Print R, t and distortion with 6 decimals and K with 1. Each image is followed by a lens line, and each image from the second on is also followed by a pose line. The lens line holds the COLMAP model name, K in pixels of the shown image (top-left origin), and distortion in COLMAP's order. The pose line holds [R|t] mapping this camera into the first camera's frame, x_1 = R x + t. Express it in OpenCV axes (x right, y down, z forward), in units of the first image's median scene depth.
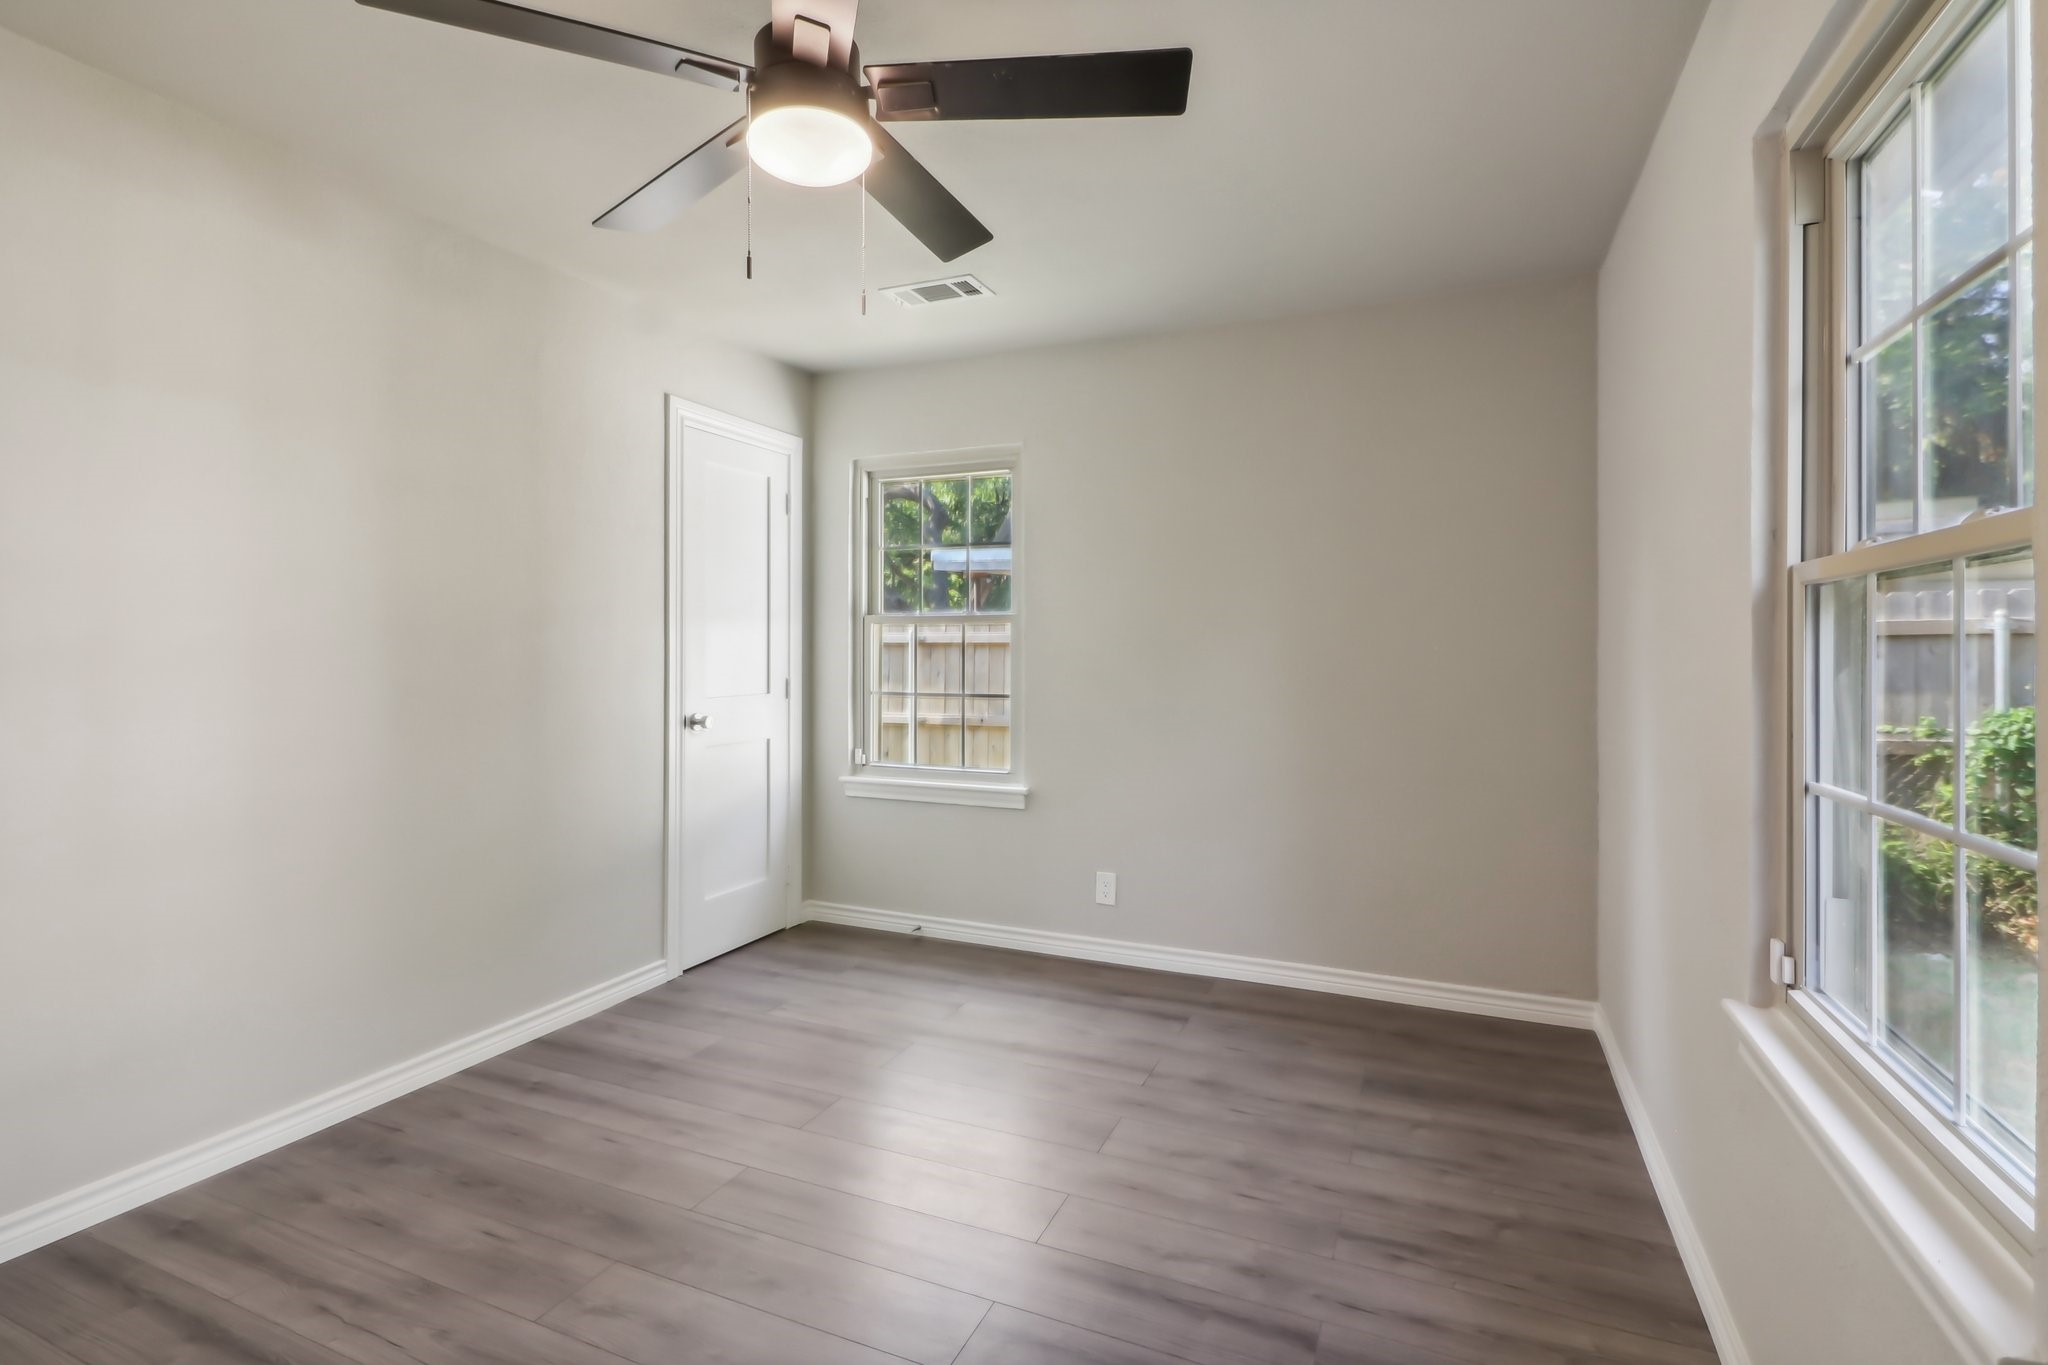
lens RADIAL K [[969.0, 0, 1006.0], [0, 969.0, 655.7], [0, 0, 1]] dist [0.029796, -0.017927]
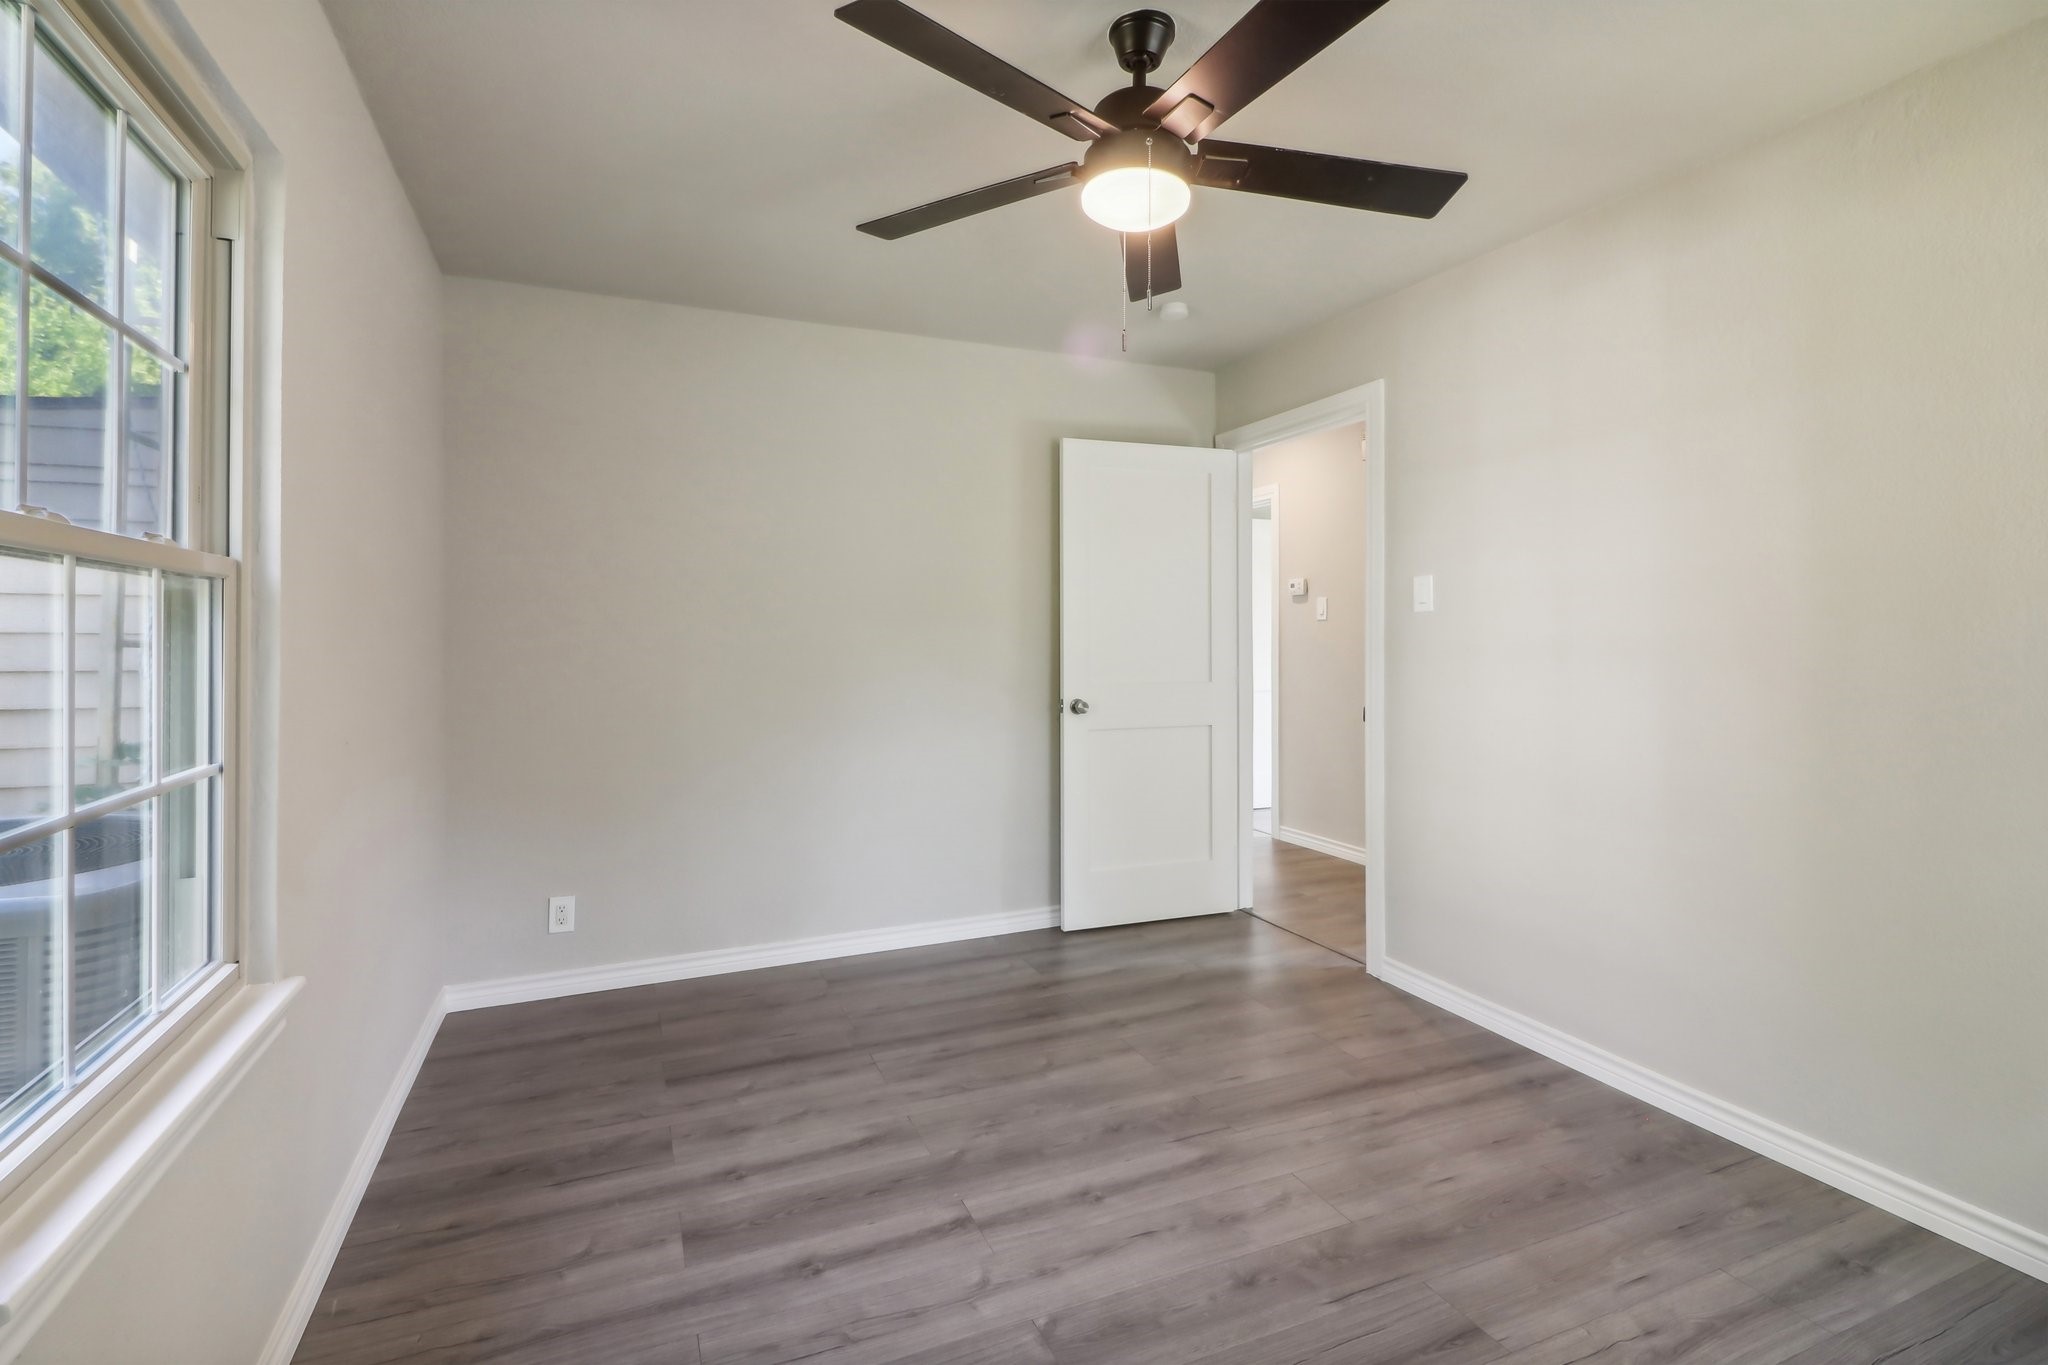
lens RADIAL K [[948.8, 0, 989.2], [0, 948.8, 630.3], [0, 0, 1]] dist [0.019249, -0.013018]
pose [[-0.690863, -0.008474, -0.722936, 0.476806], [-0.007876, 0.999960, -0.004195, -0.010100], [0.722943, 0.002795, -0.690902, 1.086773]]
